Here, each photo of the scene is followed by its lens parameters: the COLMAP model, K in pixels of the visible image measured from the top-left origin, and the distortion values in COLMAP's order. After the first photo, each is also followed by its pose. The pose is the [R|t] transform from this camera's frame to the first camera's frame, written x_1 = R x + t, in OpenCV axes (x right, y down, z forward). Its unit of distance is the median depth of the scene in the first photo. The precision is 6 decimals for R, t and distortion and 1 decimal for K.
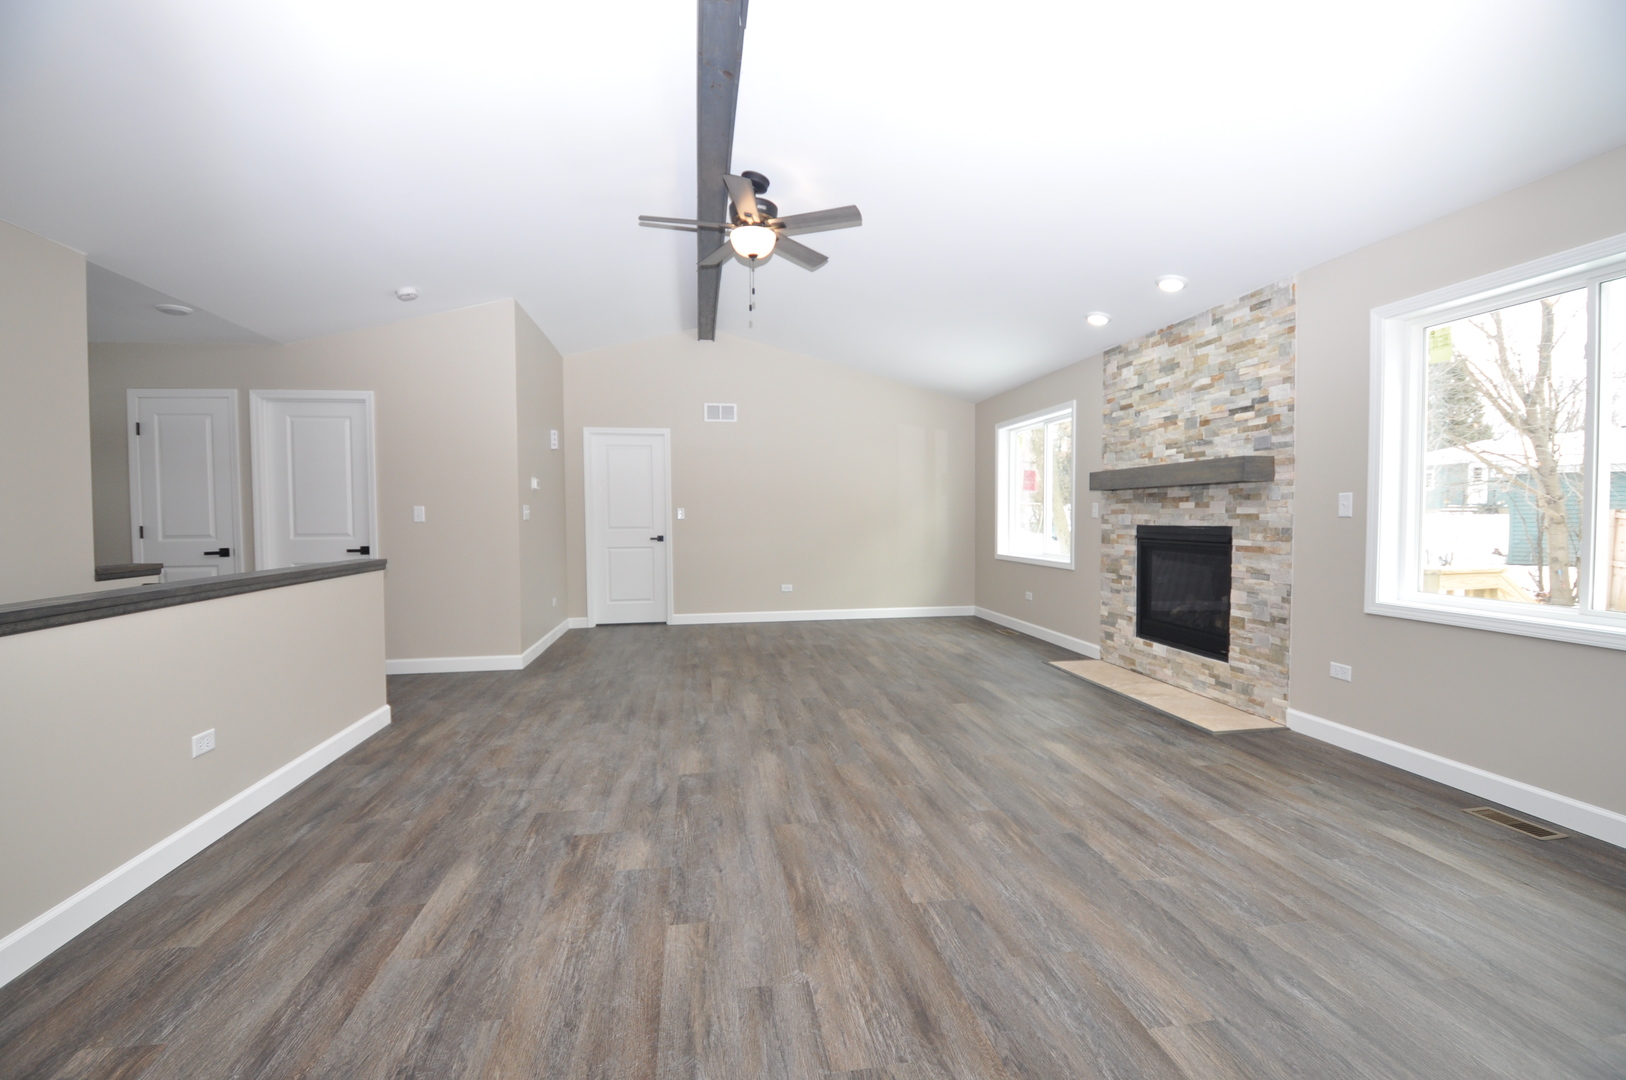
lens RADIAL K [[716.0, 0, 813.0], [0, 716.0, 540.0], [0, 0, 1]] dist [0.020891, -0.023492]
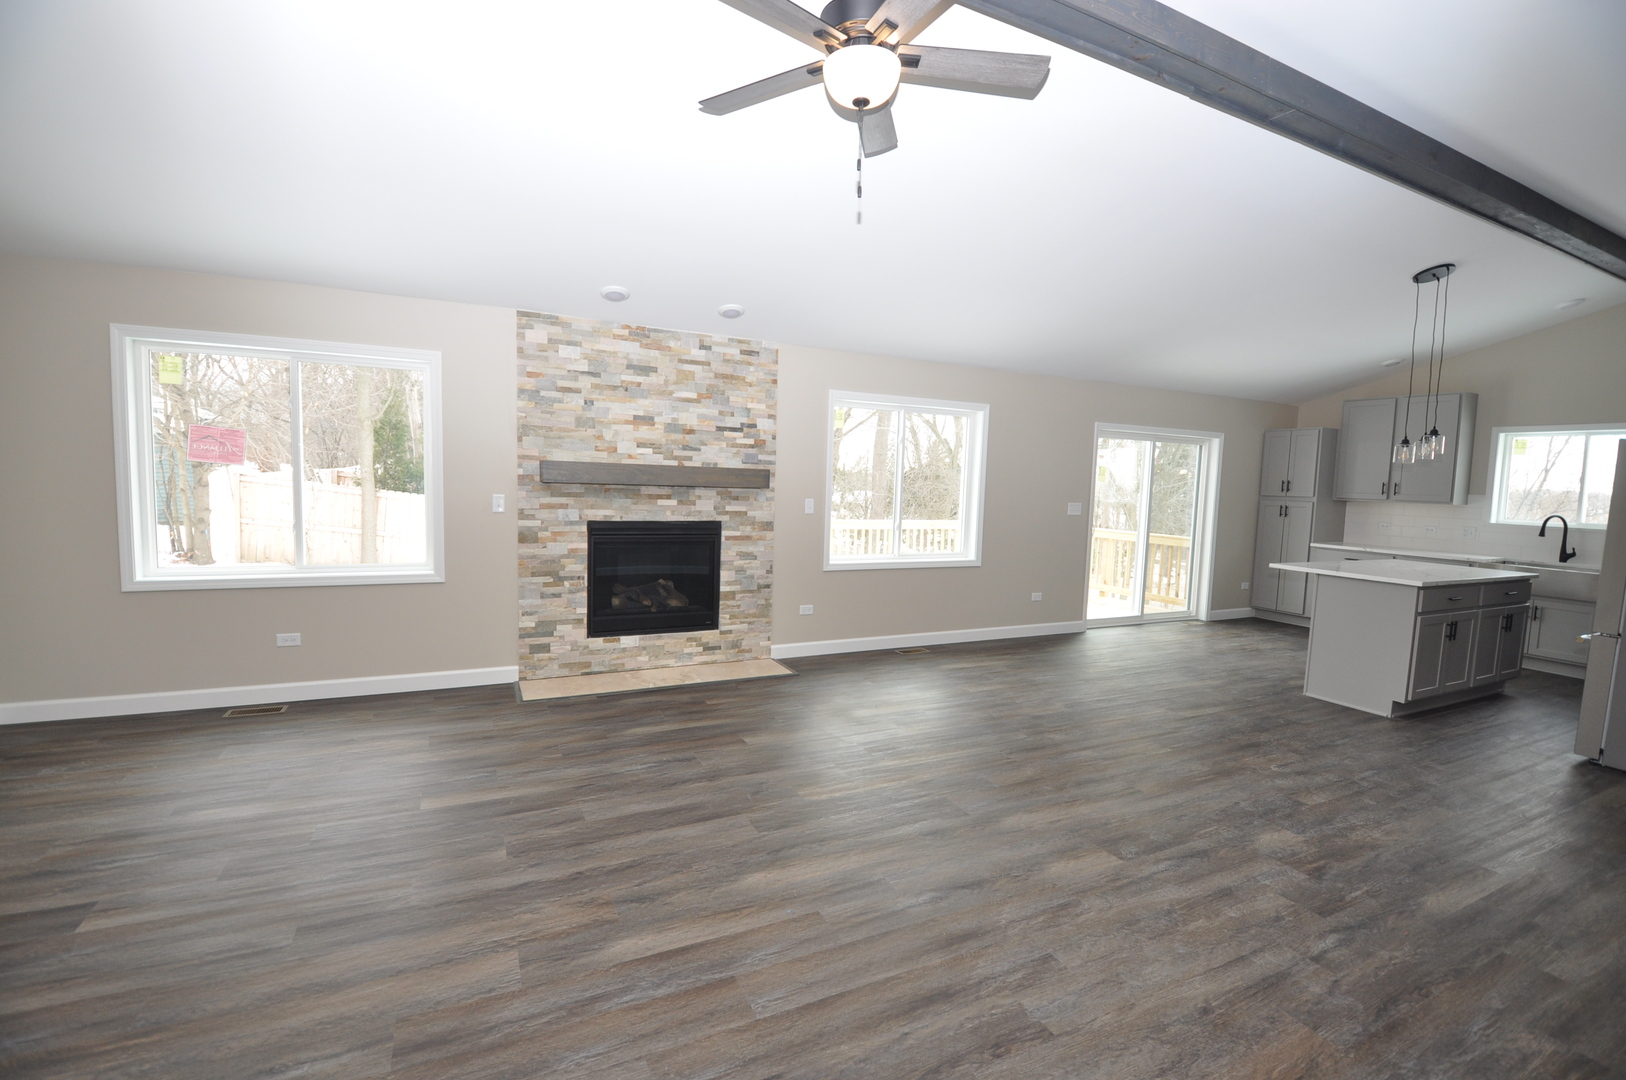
lens RADIAL K [[716.0, 0, 813.0], [0, 716.0, 540.0], [0, 0, 1]] dist [0.020891, -0.023492]
pose [[-0.293861, -0.089233, 0.951674, -0.656604], [0.000107, 0.995630, 0.093387, -0.102867], [-0.955848, 0.027544, -0.292567, 1.219126]]
